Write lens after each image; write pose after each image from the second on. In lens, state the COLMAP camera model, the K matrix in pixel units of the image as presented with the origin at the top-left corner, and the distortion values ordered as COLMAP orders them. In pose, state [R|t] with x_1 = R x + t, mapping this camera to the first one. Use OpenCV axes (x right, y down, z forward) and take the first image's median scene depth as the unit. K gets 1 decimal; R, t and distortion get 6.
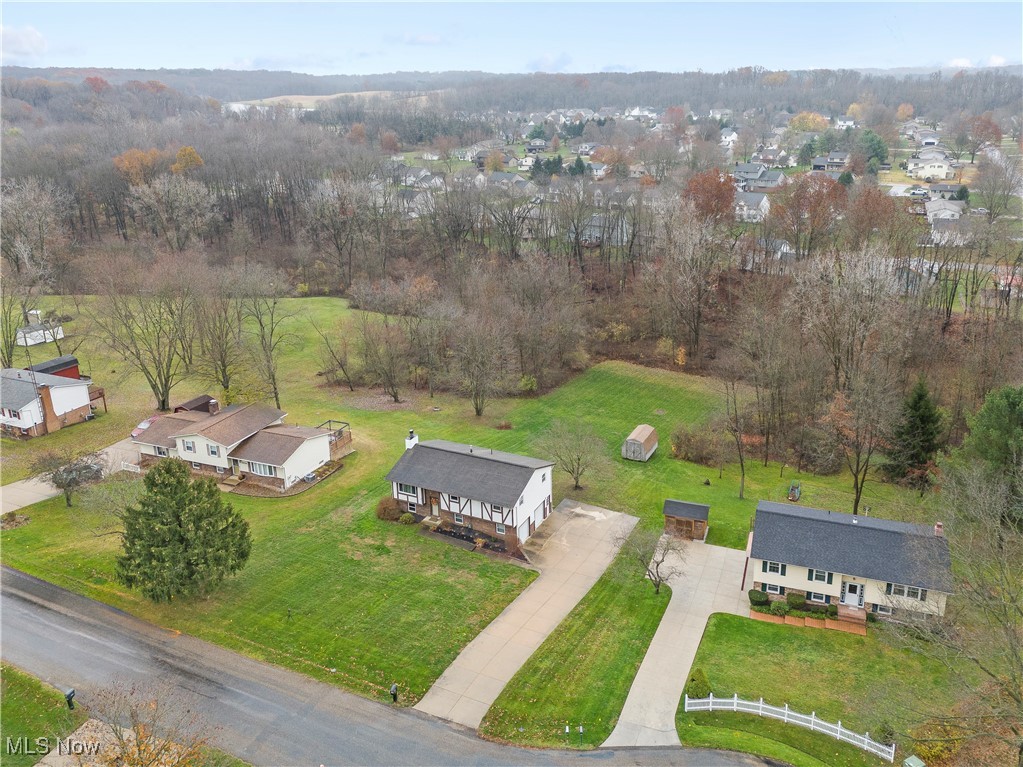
lens RADIAL K [[789.2, 0, 538.2], [0, 789.2, 382.3], [0, 0, 1]] dist [0.094964, -0.111457]
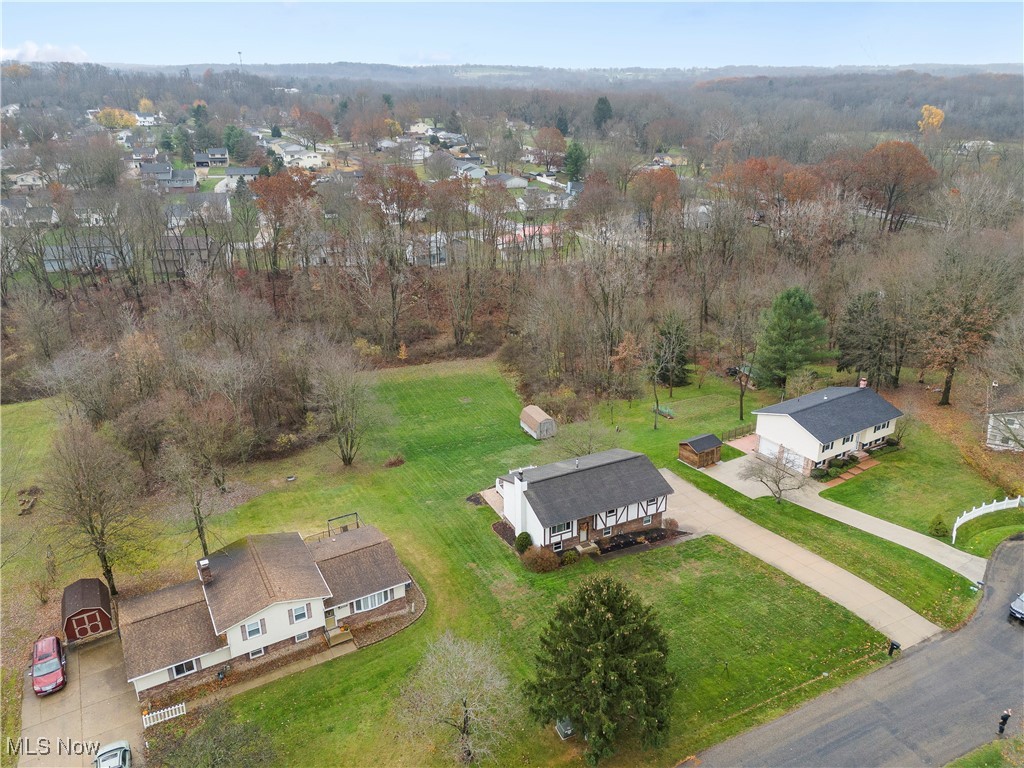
lens RADIAL K [[733.5, 0, 510.0], [0, 733.5, 382.6], [0, 0, 1]] dist [0.083622, -0.074629]
pose [[0.622467, -0.288430, 0.727560, -0.806734], [0.266701, 0.952147, 0.149287, -0.178719], [-0.735803, 0.101114, 0.669605, 0.459915]]
